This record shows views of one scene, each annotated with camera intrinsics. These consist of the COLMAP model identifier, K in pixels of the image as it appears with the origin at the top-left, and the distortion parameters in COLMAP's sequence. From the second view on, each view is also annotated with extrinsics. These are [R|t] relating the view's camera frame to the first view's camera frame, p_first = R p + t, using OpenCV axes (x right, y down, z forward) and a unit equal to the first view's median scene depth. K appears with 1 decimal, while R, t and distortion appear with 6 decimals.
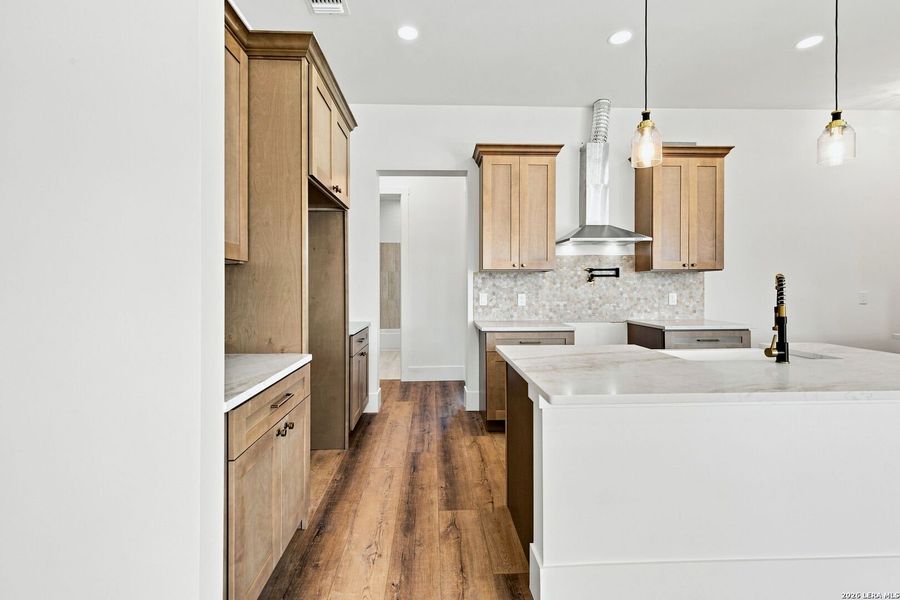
lens RADIAL K [[382.7, 0, 449.0], [0, 382.7, 288.4], [0, 0, 1]] dist [0.013469, -0.004899]
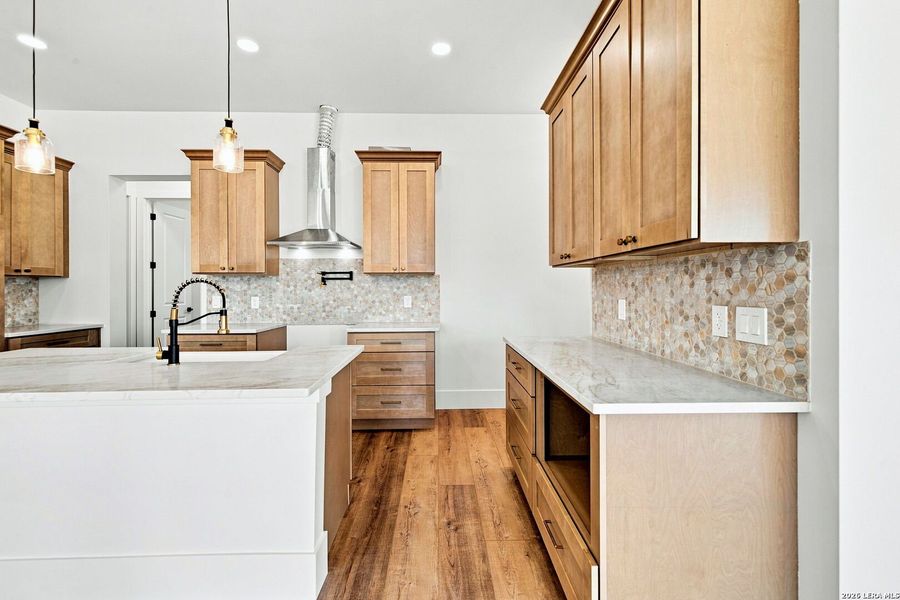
lens RADIAL K [[382.7, 0, 449.0], [0, 382.7, 288.4], [0, 0, 1]] dist [0.013469, -0.004899]
pose [[0.999873, 0.000466, -0.015950, 0.739051], [-0.000570, 0.999979, -0.006526, -0.001386], [0.015946, 0.006534, 0.999852, -0.005004]]
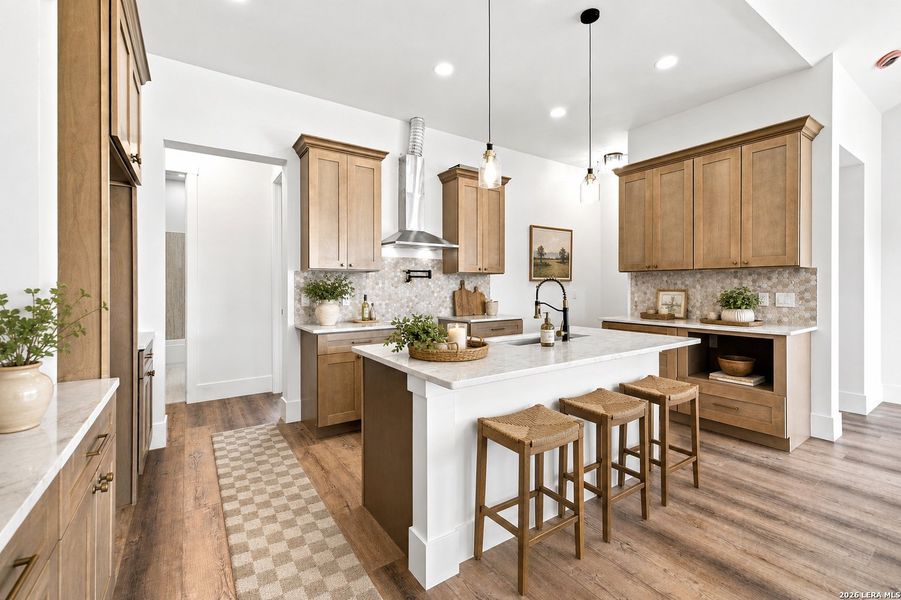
lens RADIAL K [[385.3, 0, 448.9], [0, 385.3, 286.4], [0, 0, 1]] dist [0.008505, -0.005108]
pose [[0.849027, 0.000023, 0.528350, -0.113057], [0.003808, 0.999974, -0.006162, 0.001768], [-0.528336, 0.007243, 0.849004, 0.013806]]
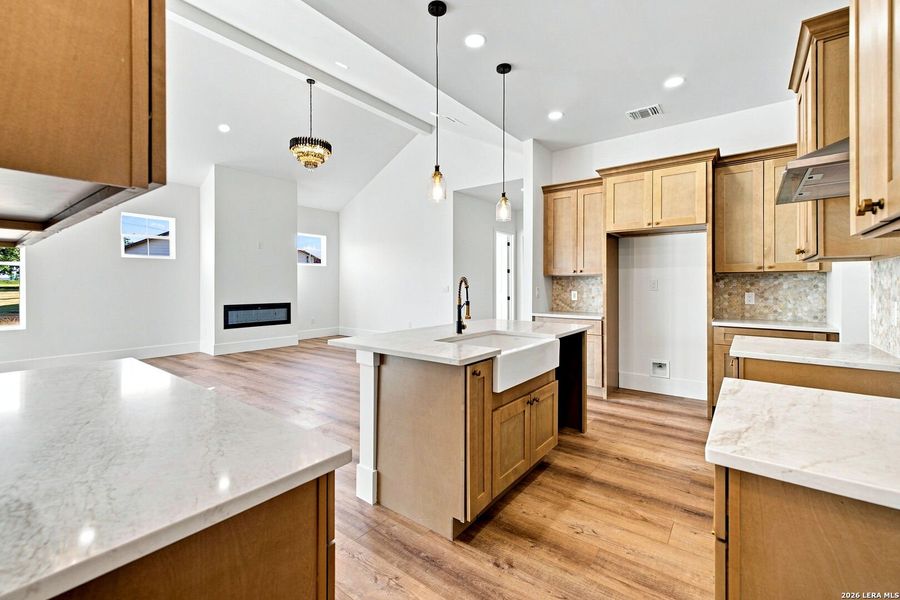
lens RADIAL K [[382.7, 0, 449.0], [0, 382.7, 288.4], [0, 0, 1]] dist [0.013469, -0.004899]
pose [[-0.642837, 0.009248, -0.765947, 0.958994], [-0.003261, 0.999885, 0.014810, -0.007784], [0.765996, 0.012018, -0.642733, 0.905994]]
